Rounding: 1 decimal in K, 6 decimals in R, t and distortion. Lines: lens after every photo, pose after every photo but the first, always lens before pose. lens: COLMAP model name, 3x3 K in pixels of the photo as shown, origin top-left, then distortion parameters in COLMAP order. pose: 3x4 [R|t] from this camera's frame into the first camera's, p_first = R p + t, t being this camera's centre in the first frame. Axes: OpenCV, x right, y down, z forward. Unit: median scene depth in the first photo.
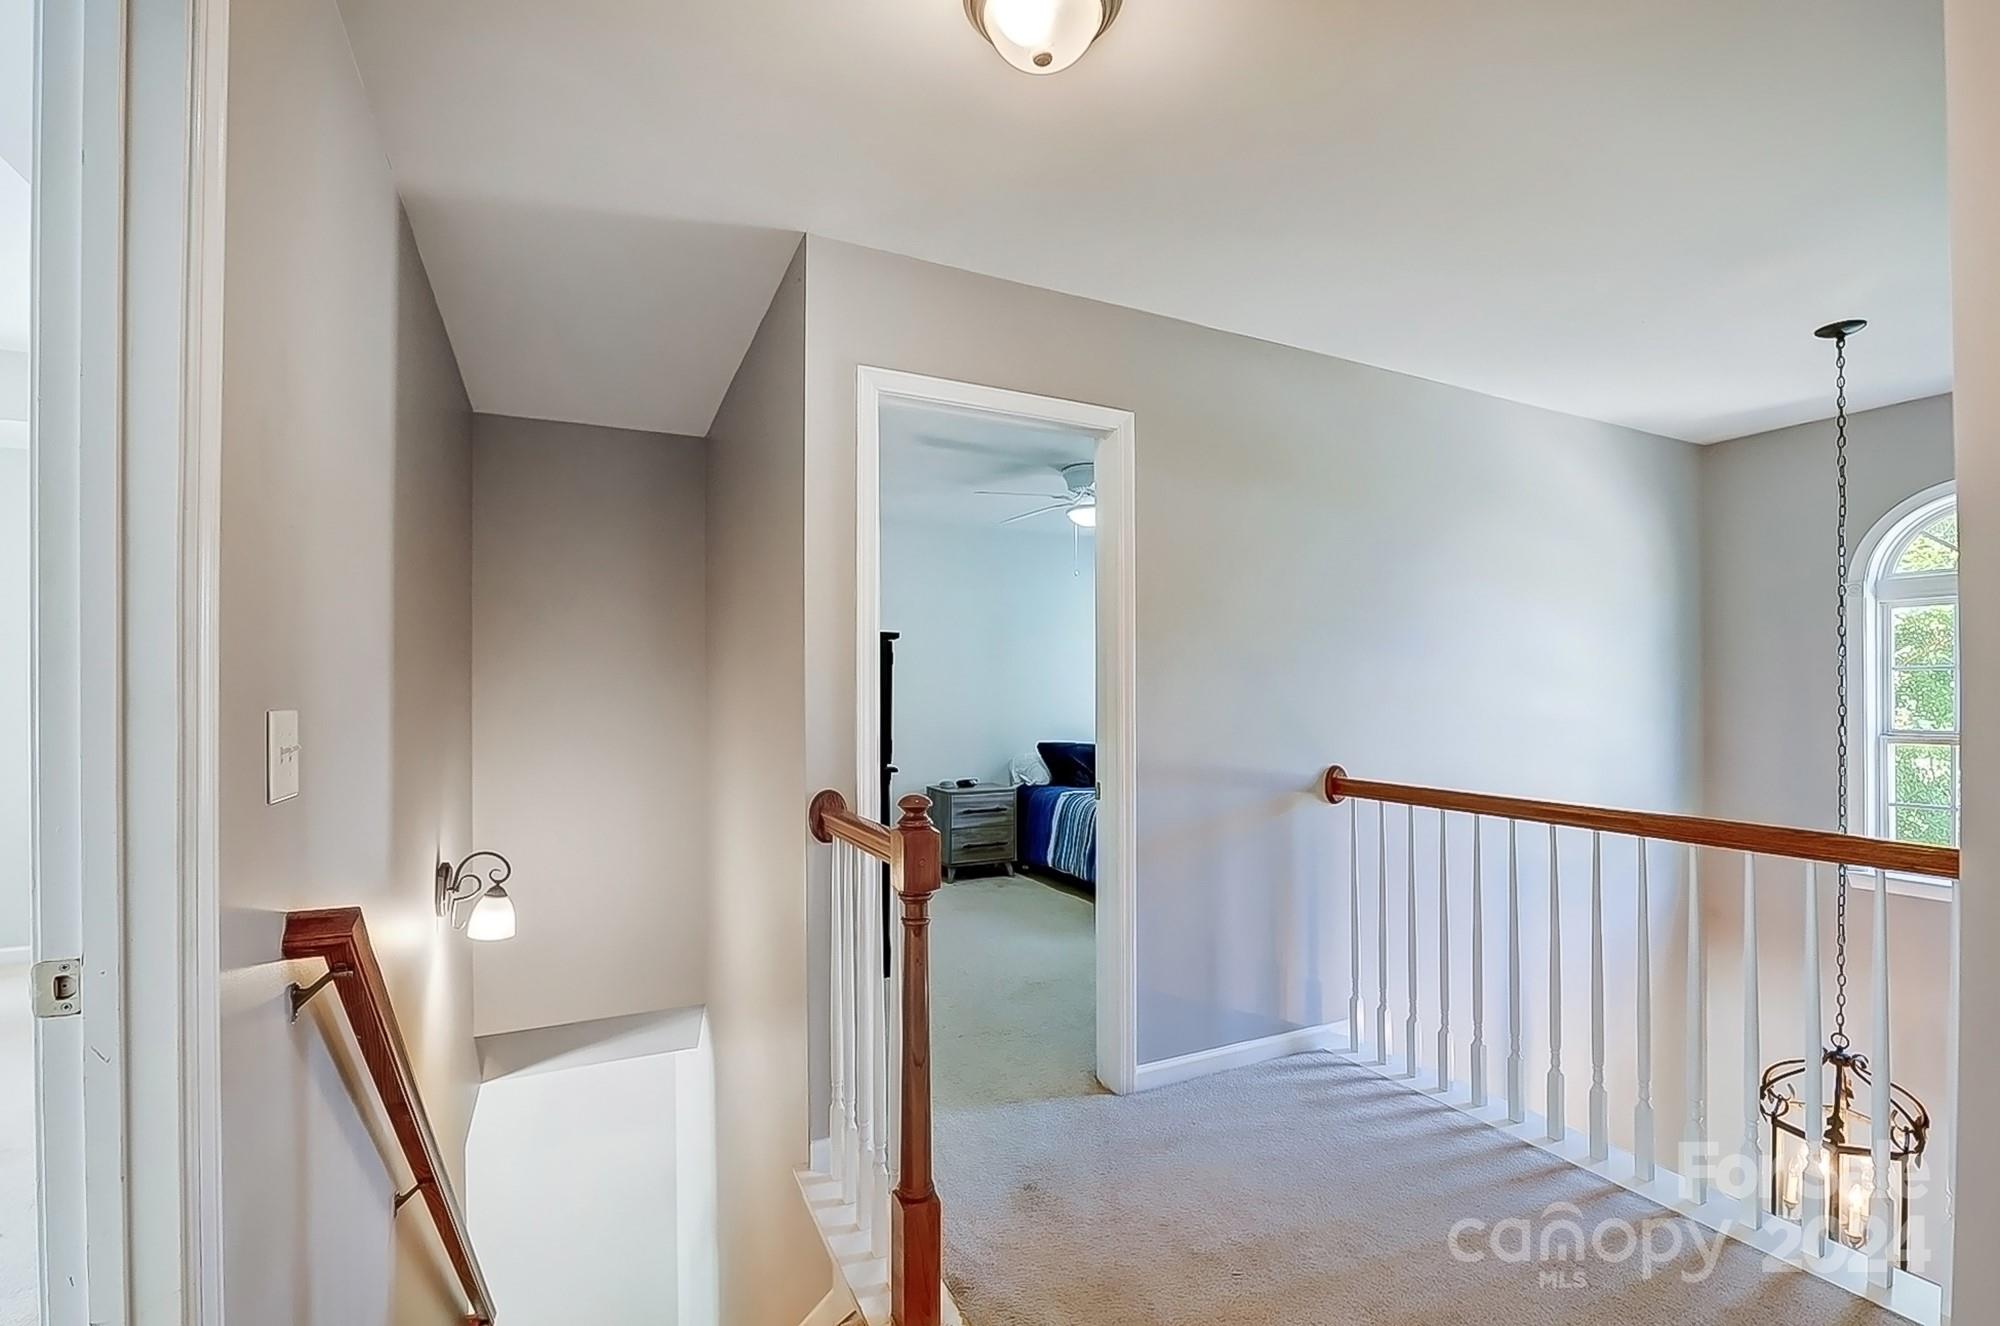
lens RADIAL K [[872.2, 0, 1001.0], [0, 872.2, 705.5], [0, 0, 1]] dist [-0.000417, -0.000075]
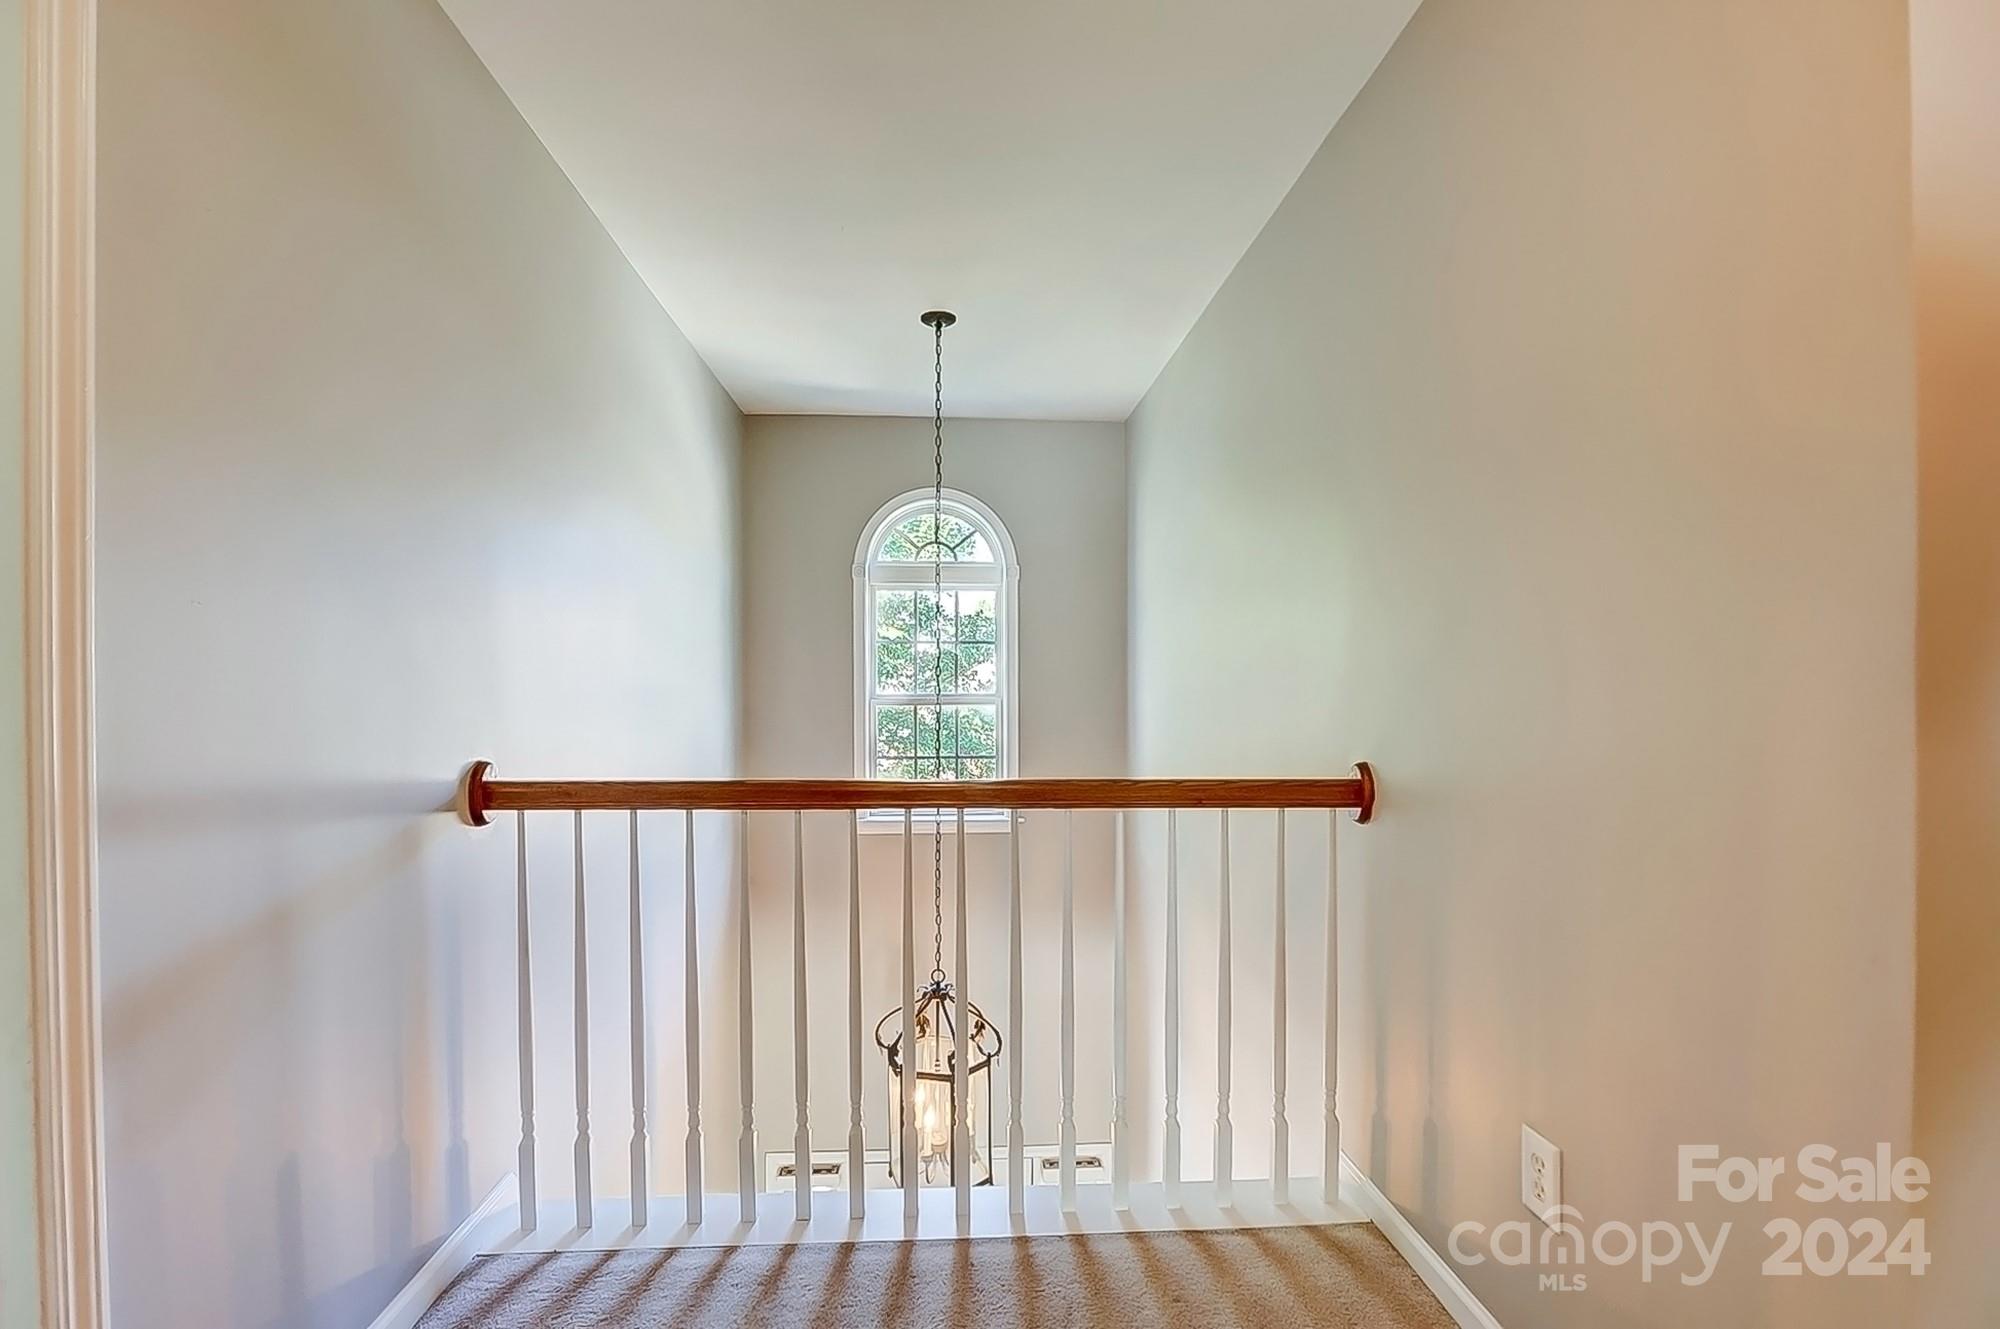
lens RADIAL K [[906.1, 0, 999.4], [0, 906.1, 690.1], [0, 0, 1]] dist [-0.000090, -0.000100]
pose [[0.392510, -0.007114, 0.919720, -0.040540], [0.004056, 0.999974, 0.006003, 0.019904], [-0.919739, 0.001374, 0.392528, 0.448054]]
